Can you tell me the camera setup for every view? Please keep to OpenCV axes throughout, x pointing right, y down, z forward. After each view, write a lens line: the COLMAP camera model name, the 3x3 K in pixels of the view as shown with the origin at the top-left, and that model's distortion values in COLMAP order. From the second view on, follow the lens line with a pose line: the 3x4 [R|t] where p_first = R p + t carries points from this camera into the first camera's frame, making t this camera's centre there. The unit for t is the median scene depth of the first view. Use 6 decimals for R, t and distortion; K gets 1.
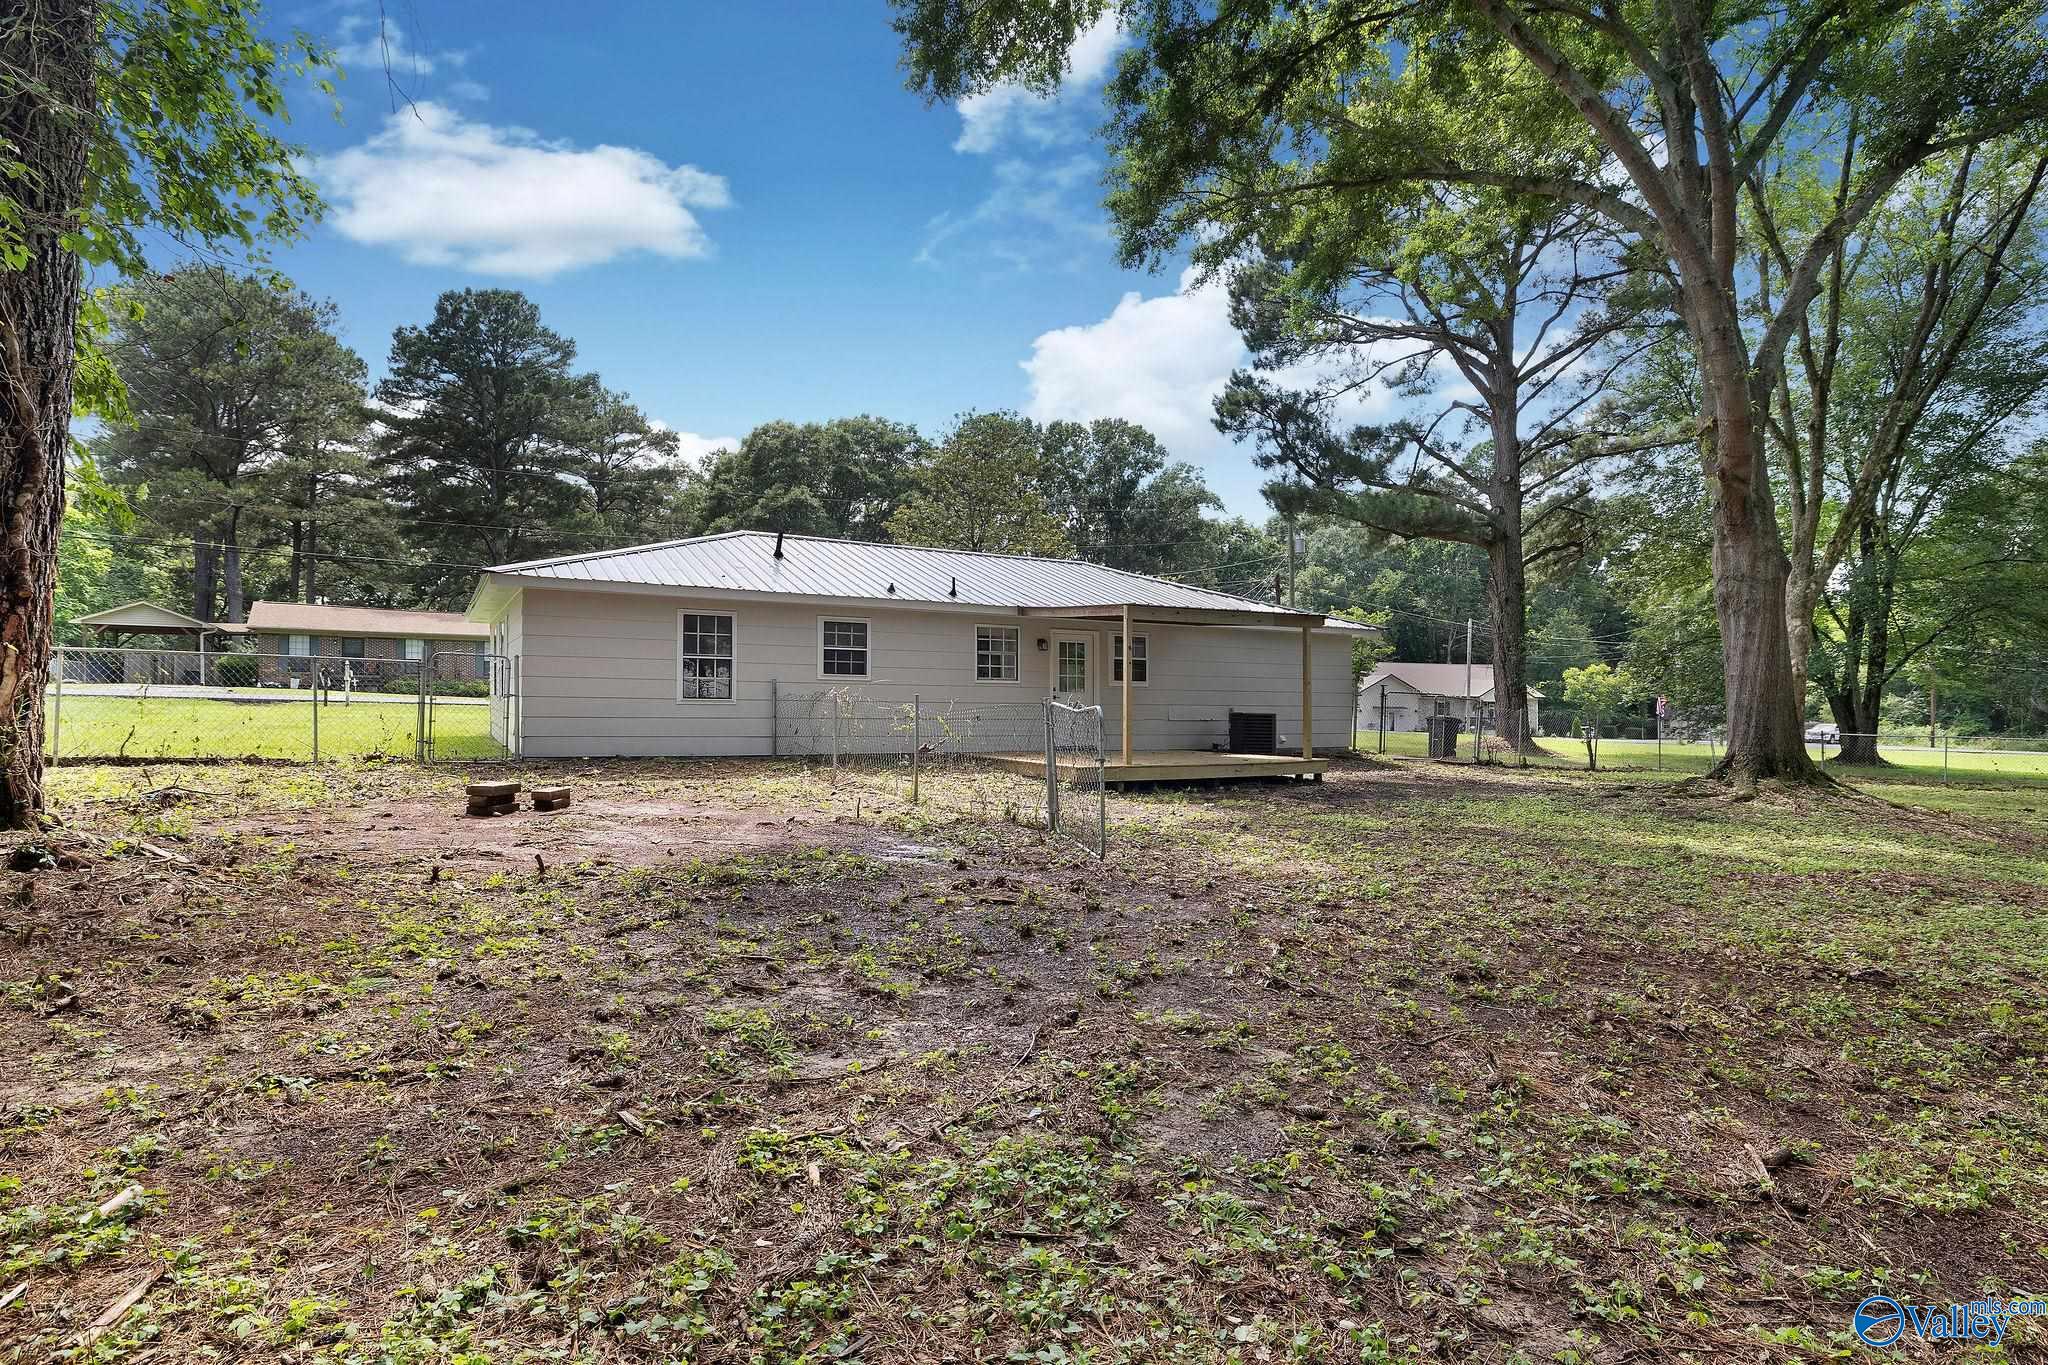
lens RADIAL K [[1005.9, 0, 991.8], [0, 1005.9, 683.2], [0, 0, 1]] dist [-0.005956, 0.000472]
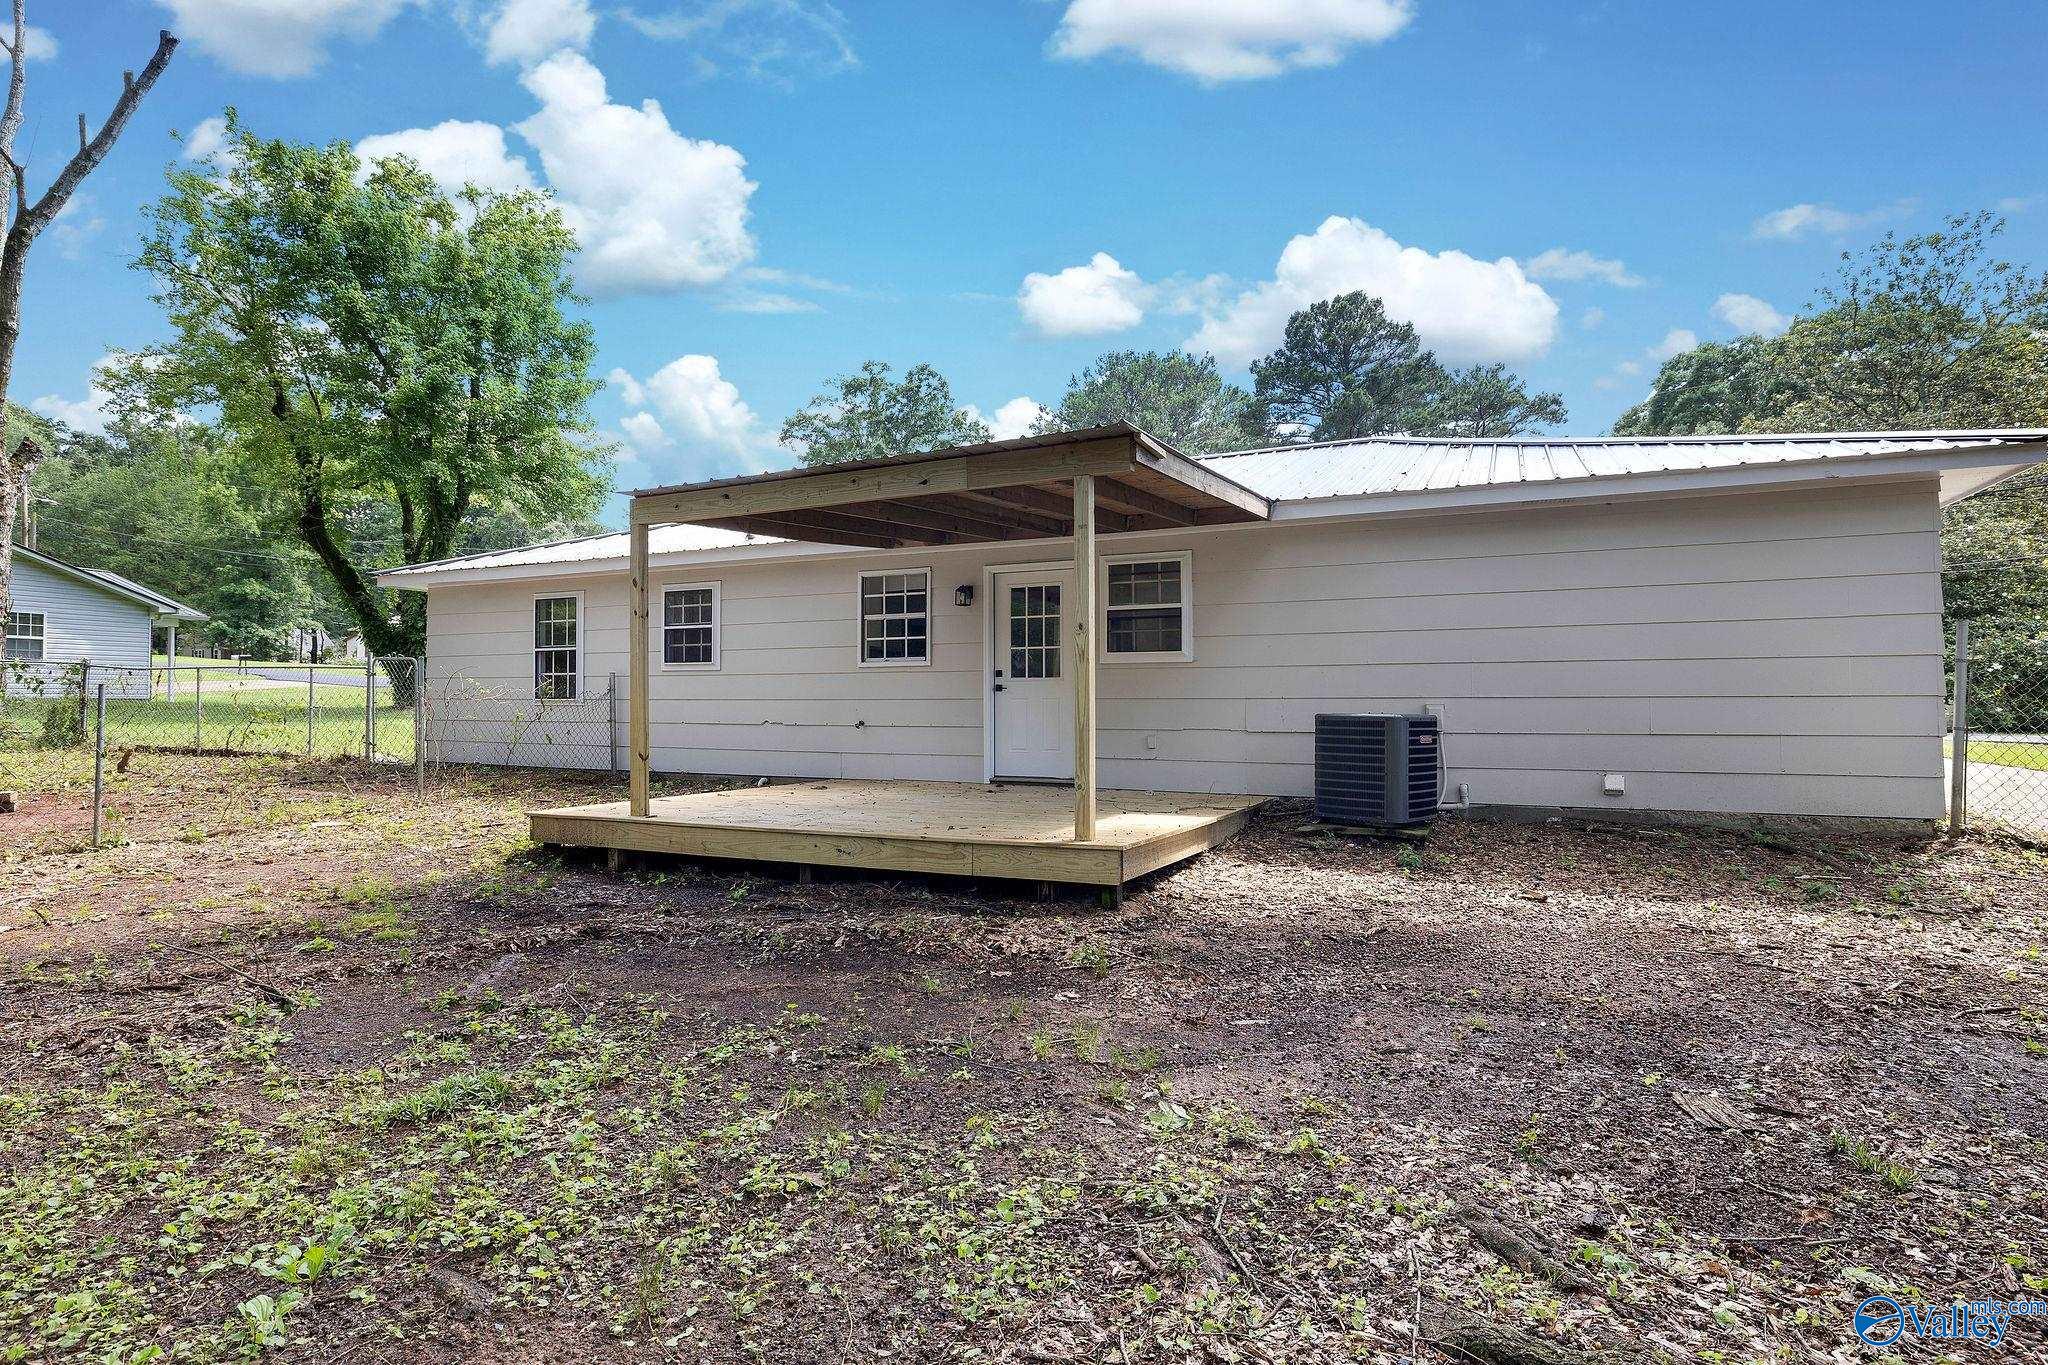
lens RADIAL K [[1005.9, 0, 991.8], [0, 1005.9, 683.2], [0, 0, 1]] dist [-0.005956, 0.000472]
pose [[0.593741, -0.028294, -0.804158, 0.506616], [0.020005, 0.999592, -0.020399, 0.022702], [0.804407, -0.003975, 0.594065, 0.682032]]
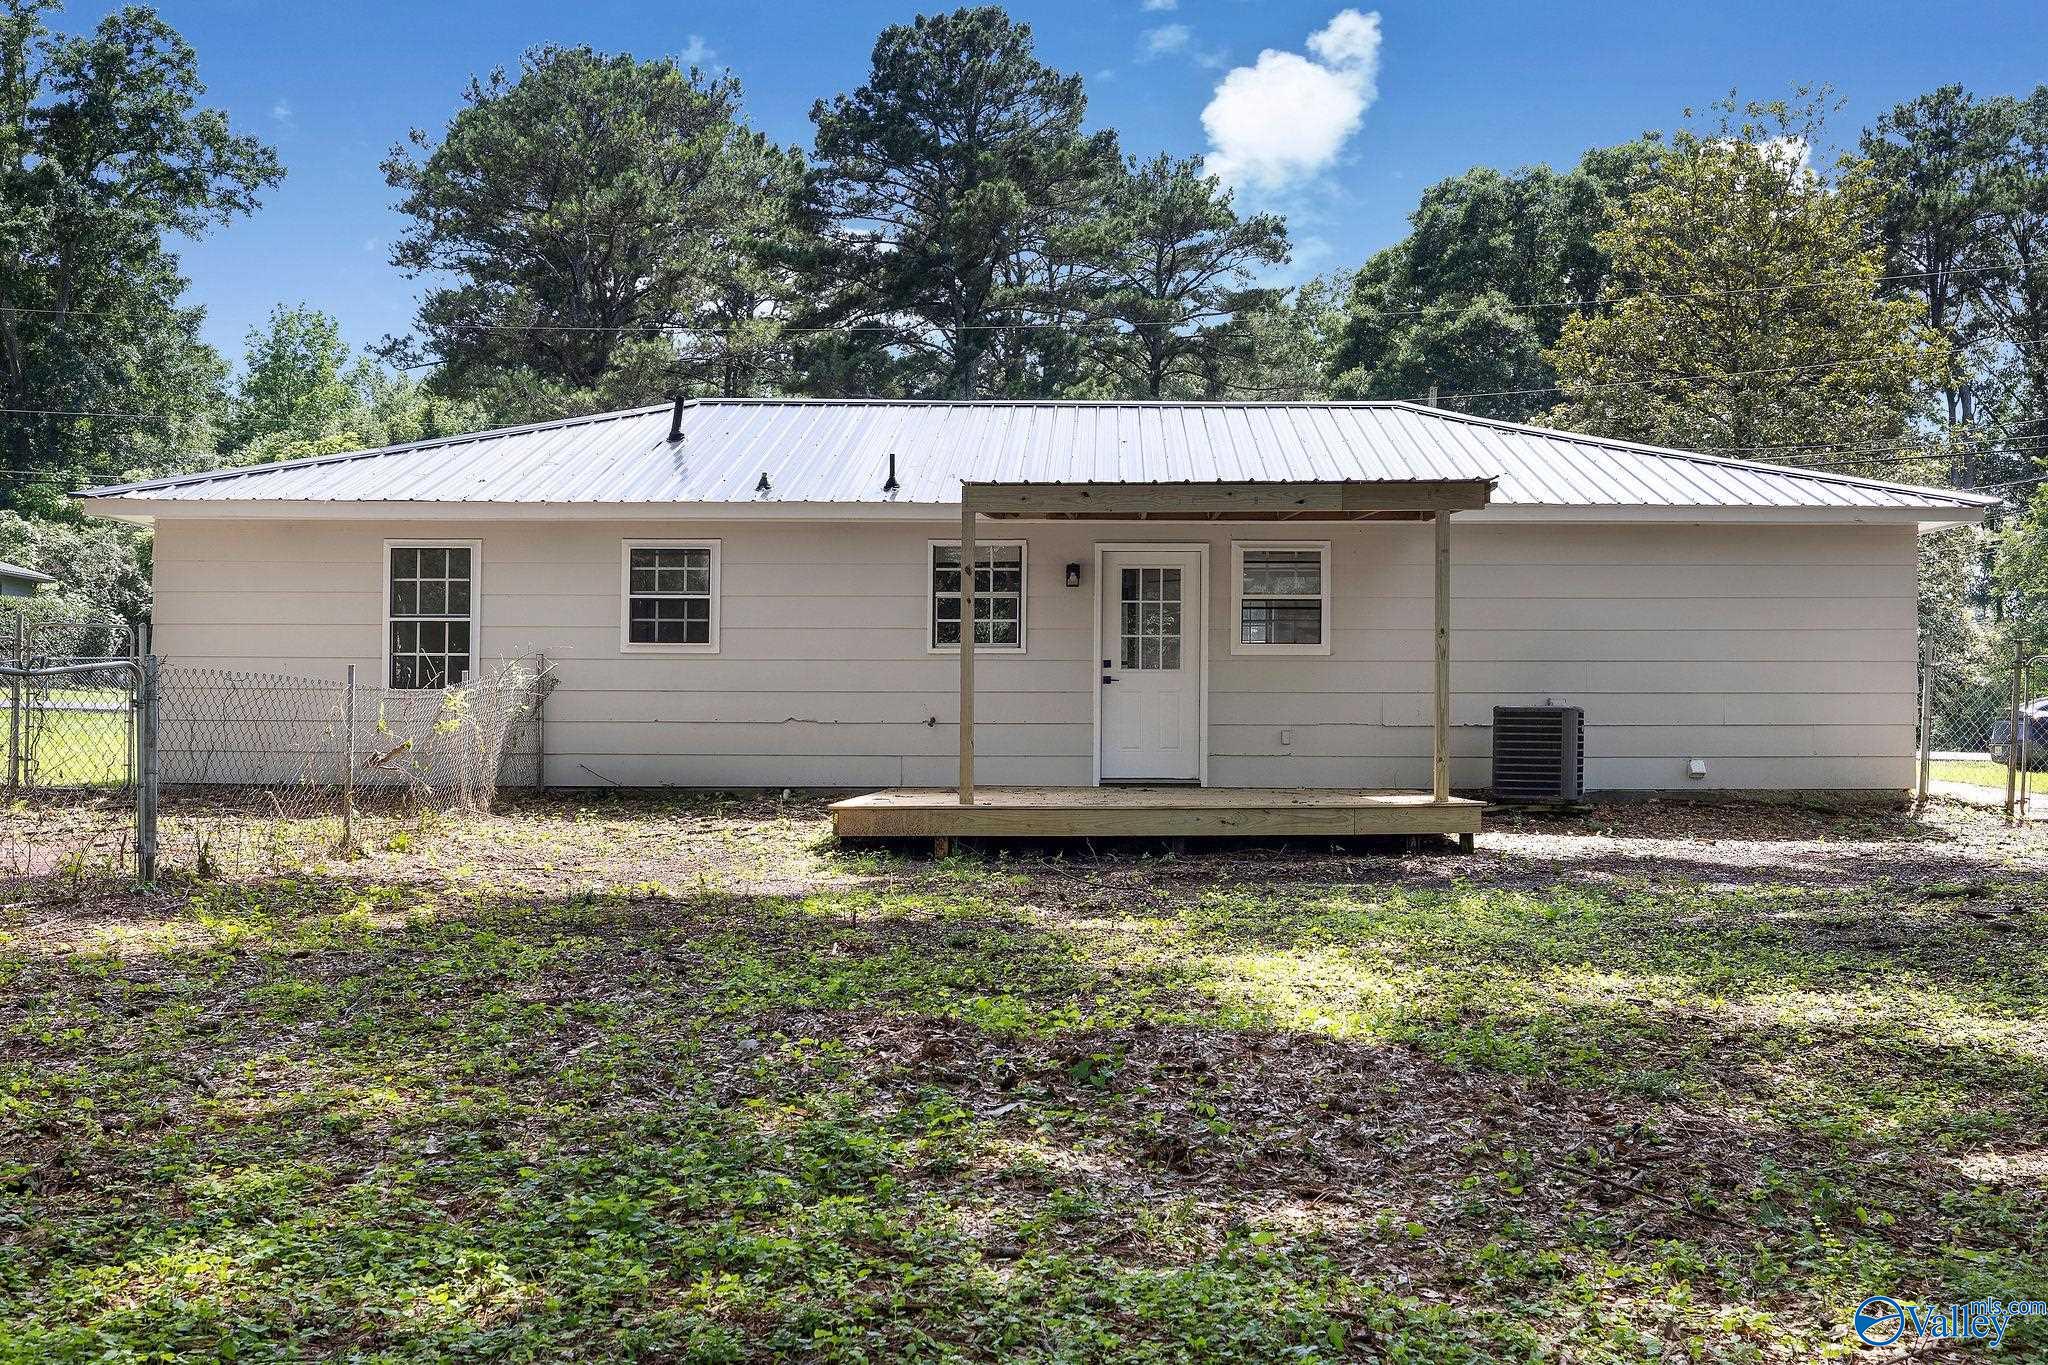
lens RADIAL K [[1997.8, 0, 1081.3], [0, 1997.8, 679.3], [0, 0, 1]] dist [0.005506, -0.000326]
pose [[0.884816, -0.019930, -0.465514, 0.509028], [0.016952, 0.999800, -0.010582, 0.024119], [0.465632, 0.001472, 0.884977, 0.113310]]
